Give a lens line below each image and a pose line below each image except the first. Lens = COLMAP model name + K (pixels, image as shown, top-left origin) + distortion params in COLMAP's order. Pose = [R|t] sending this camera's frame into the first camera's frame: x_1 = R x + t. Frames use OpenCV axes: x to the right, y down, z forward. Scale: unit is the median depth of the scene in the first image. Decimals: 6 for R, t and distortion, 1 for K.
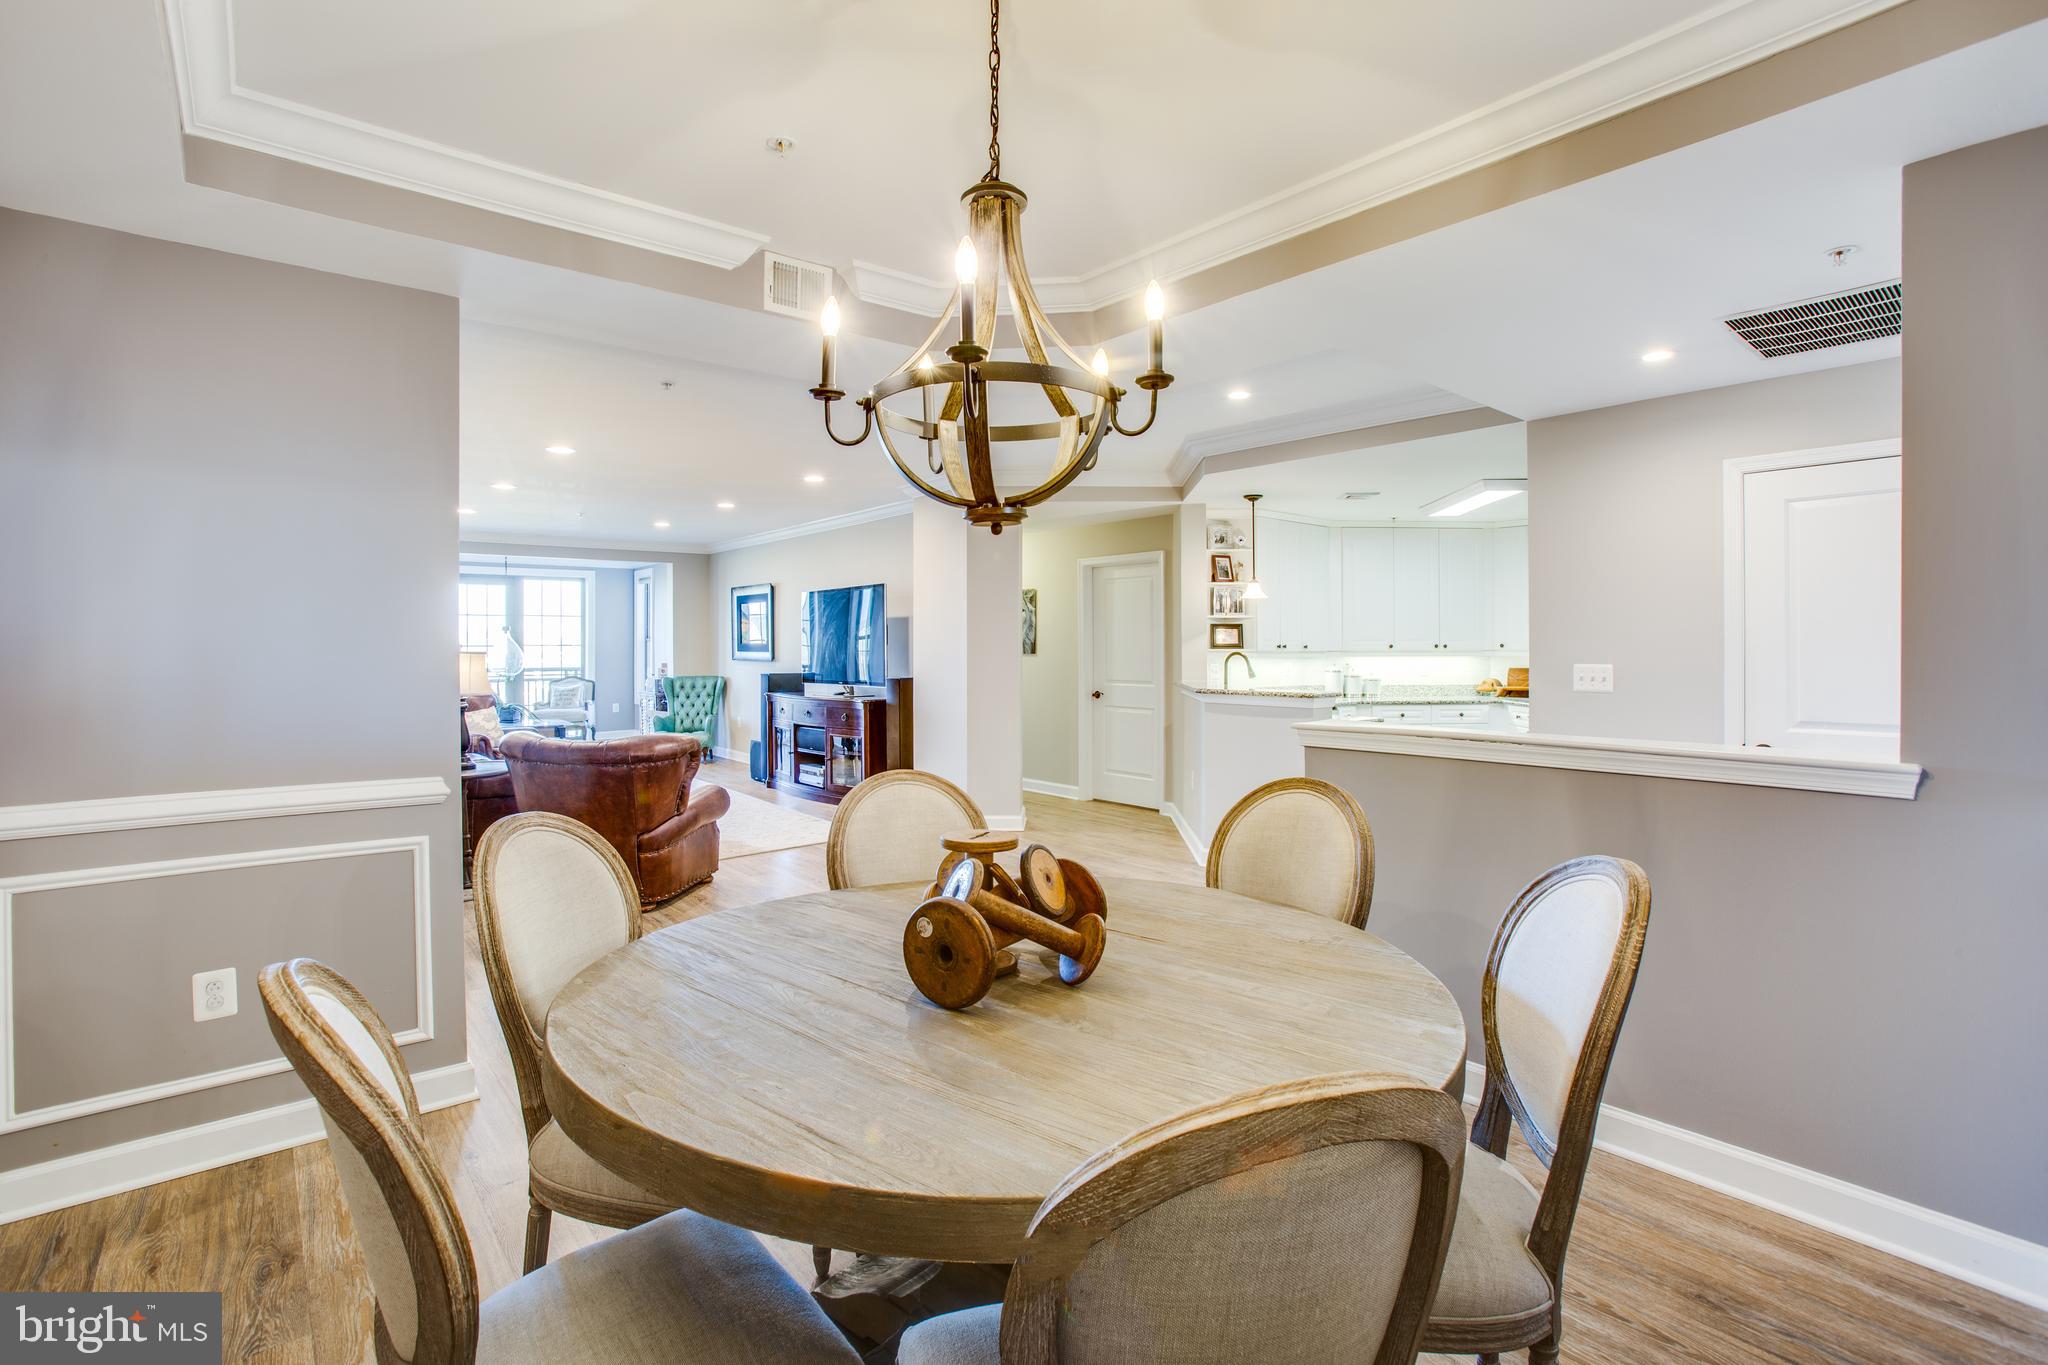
lens RADIAL K [[939.7, 0, 1040.8], [0, 939.7, 647.4], [0, 0, 1]] dist [-0.059437, 0.013249]
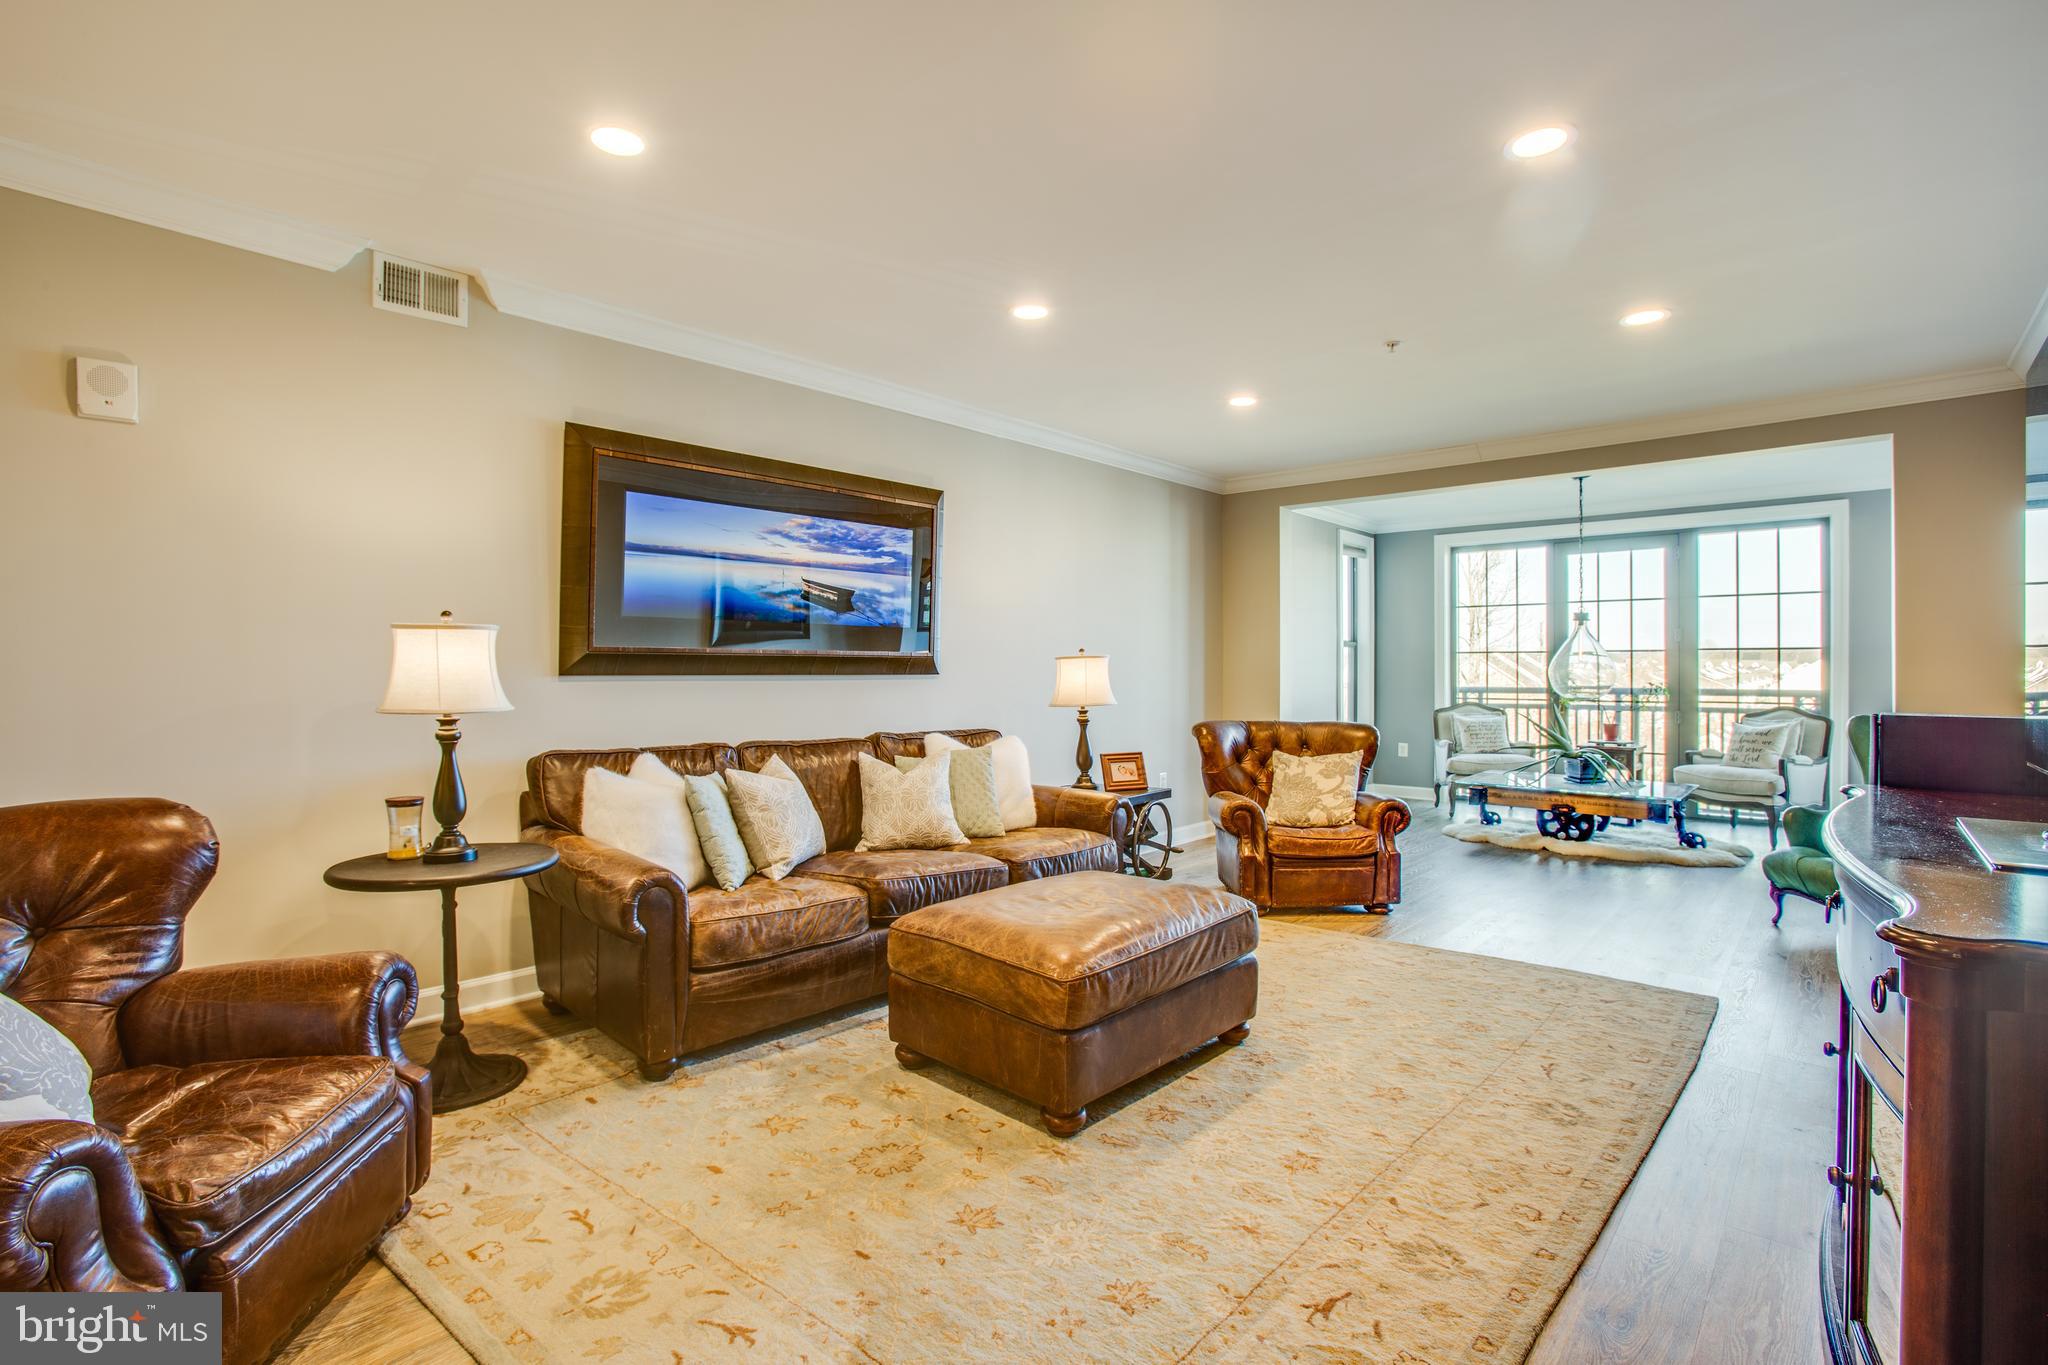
lens RADIAL K [[939.7, 0, 1021.0], [0, 939.7, 676.1], [0, 0, 1]] dist [-0.059437, 0.013249]
pose [[0.106777, 0.008600, -0.994246, -0.048151], [-0.003032, 0.999961, 0.008324, 0.012265], [0.994278, 0.002125, 0.106799, 0.599159]]
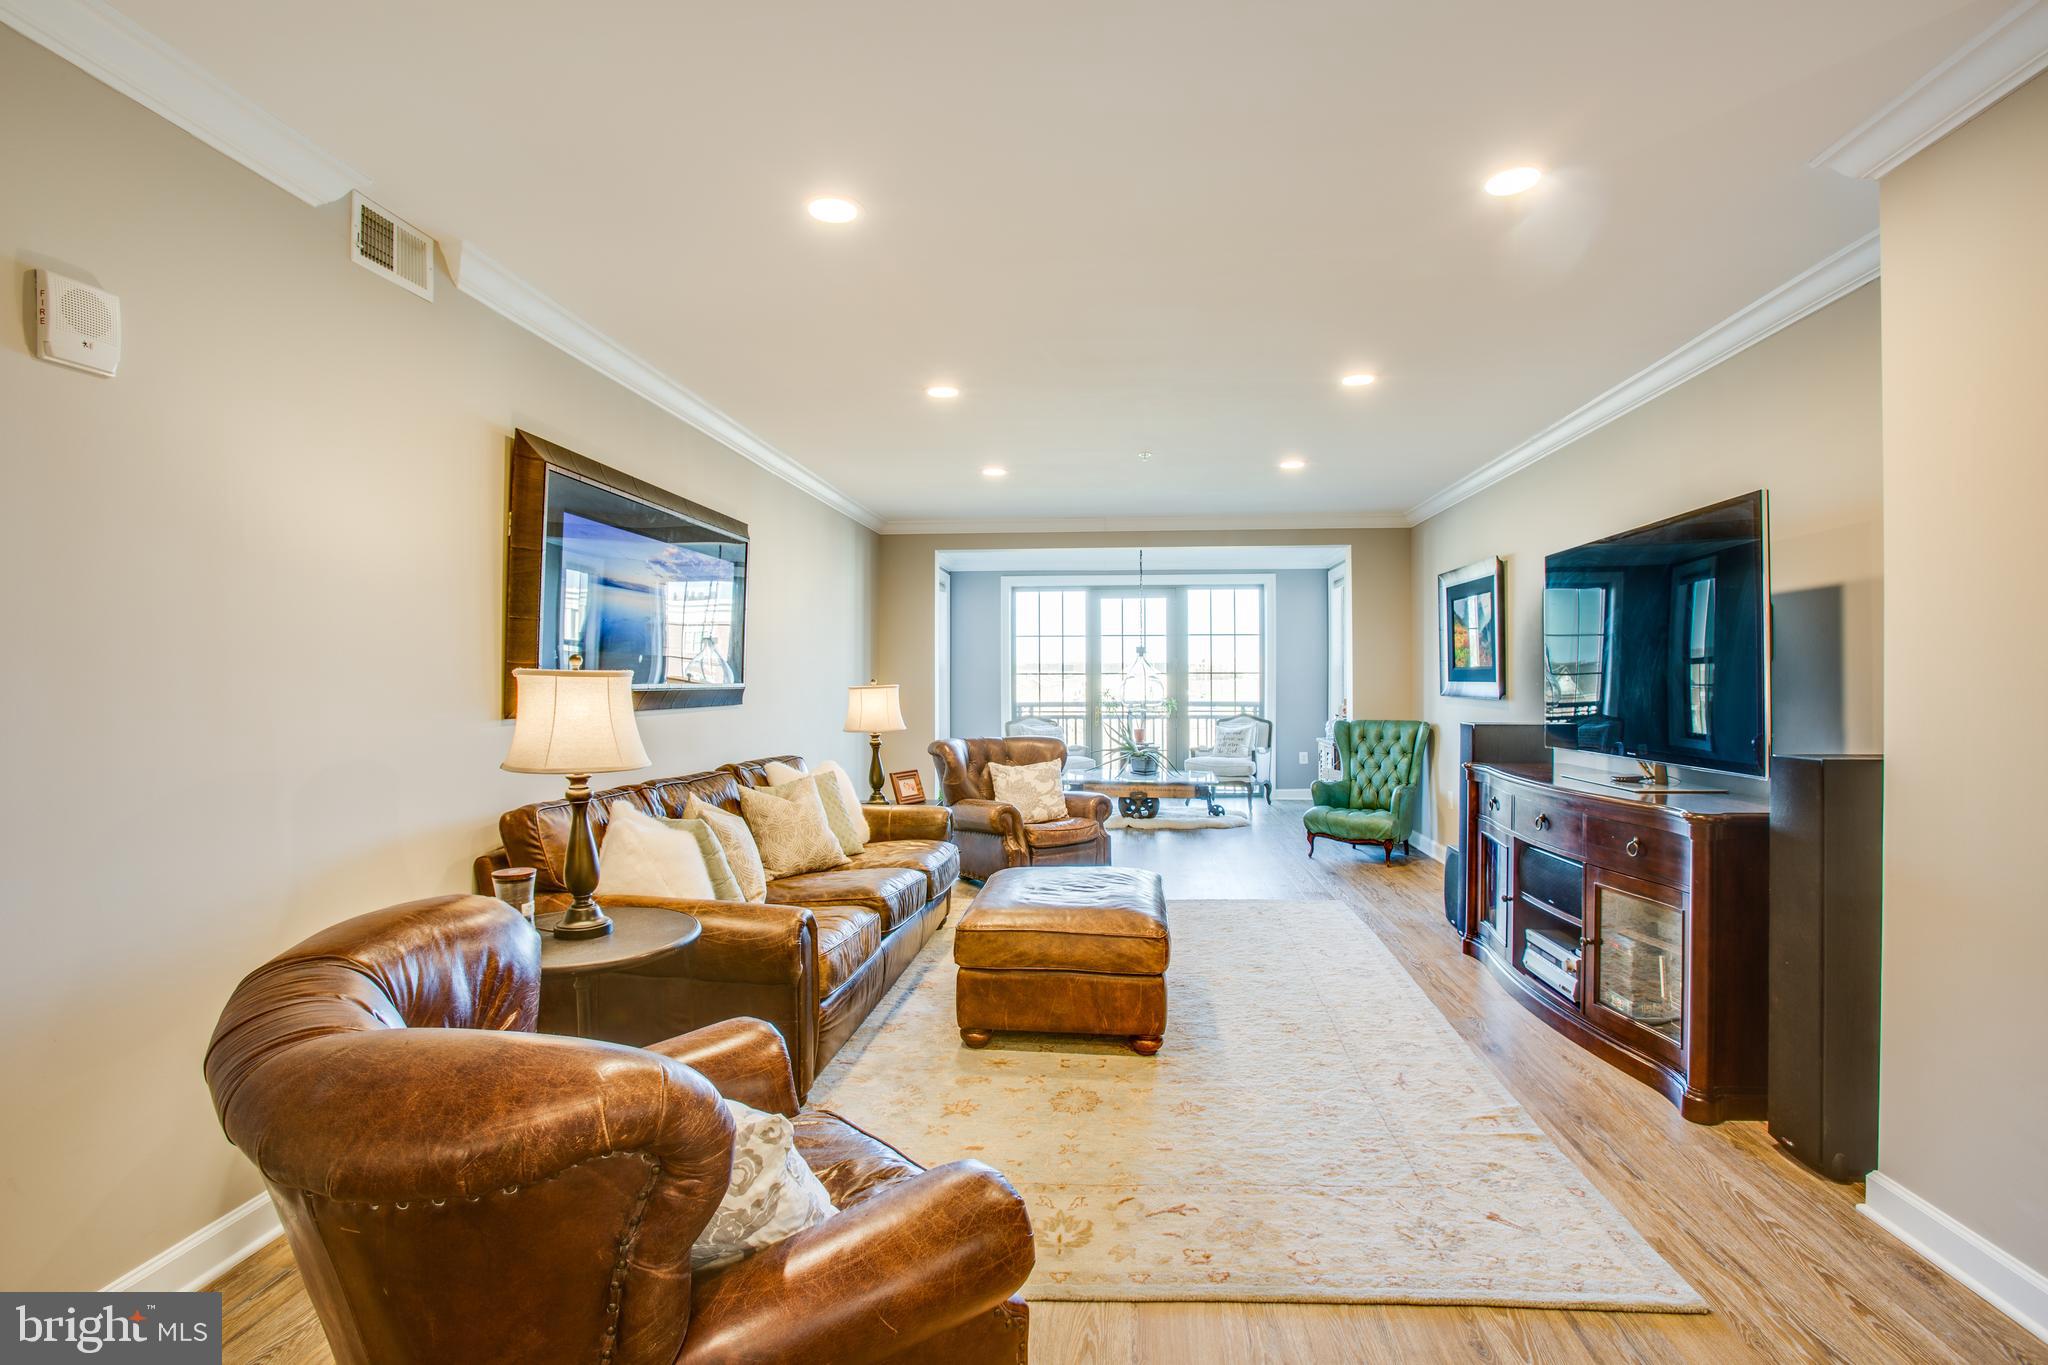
lens RADIAL K [[939.7, 0, 1021.9], [0, 939.7, 695.9], [0, 0, 1]] dist [-0.059437, 0.013249]
pose [[0.676837, 0.013493, -0.736010, -0.074777], [-0.000824, 0.999845, 0.017572, 0.003360], [0.736133, -0.011287, 0.676743, 0.404480]]
